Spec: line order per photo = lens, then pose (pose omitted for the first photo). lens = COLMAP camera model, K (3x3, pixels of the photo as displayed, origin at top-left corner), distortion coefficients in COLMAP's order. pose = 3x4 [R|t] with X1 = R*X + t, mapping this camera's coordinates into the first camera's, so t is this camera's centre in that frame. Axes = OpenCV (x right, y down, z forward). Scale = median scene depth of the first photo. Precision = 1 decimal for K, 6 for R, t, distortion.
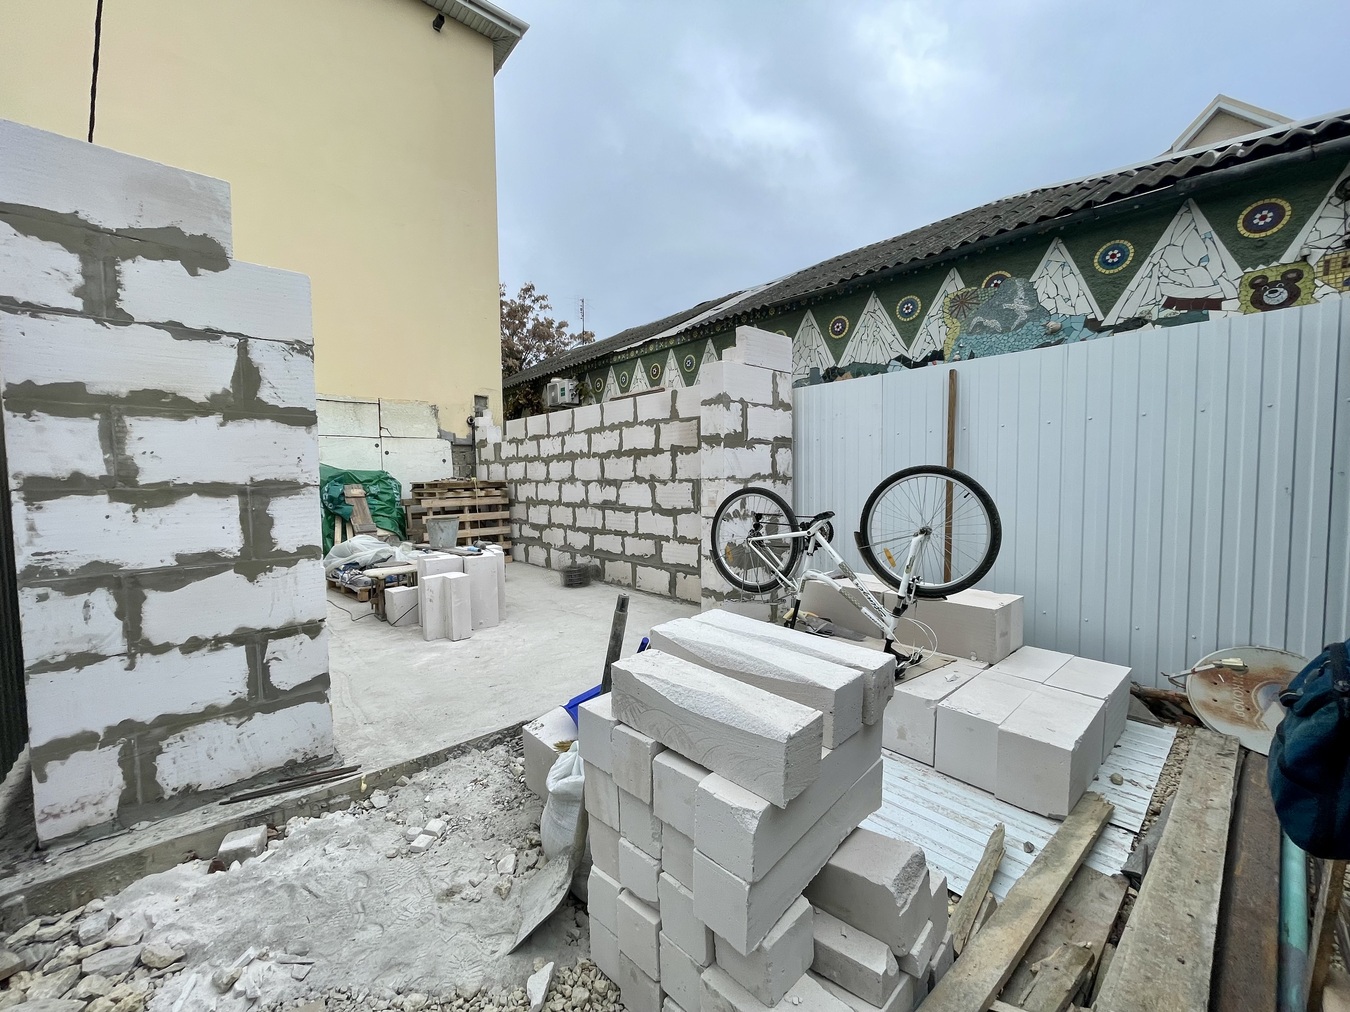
lens RADIAL K [[543.8, 0, 672.4], [0, 543.8, 505.7], [0, 0, 1]] dist [-0.002908, 0.000105]
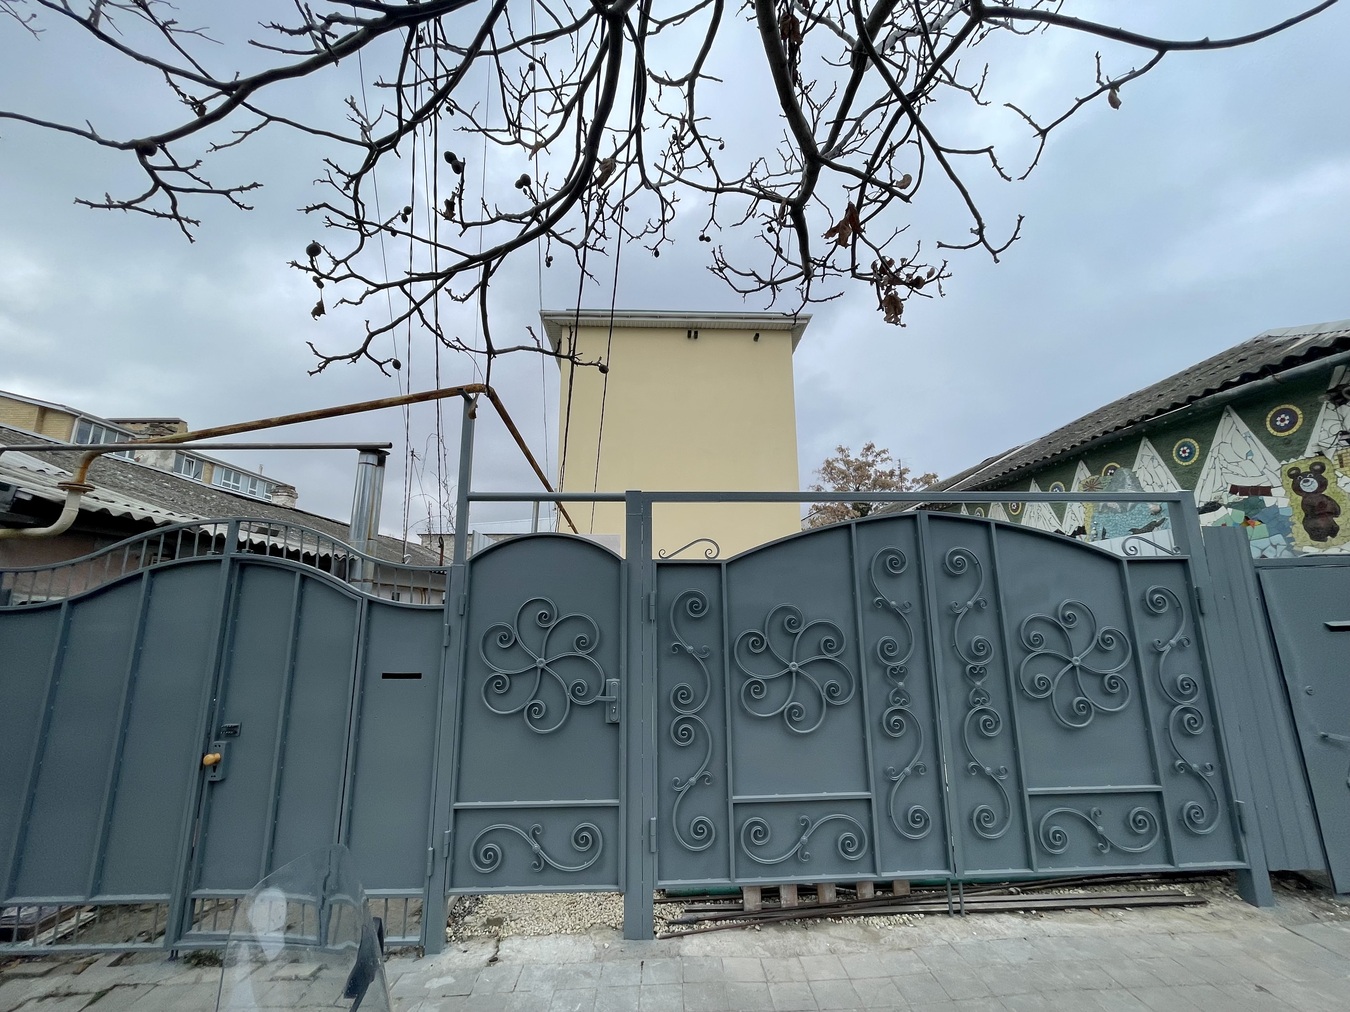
lens RADIAL K [[543.8, 0, 673.7], [0, 543.8, 504.0], [0, 0, 1]] dist [-0.002908, 0.000105]
pose [[0.773602, -0.119545, -0.622293, 0.692923], [-0.032957, 0.973124, -0.227912, -0.042535], [0.632814, 0.196822, 0.748871, -0.589513]]
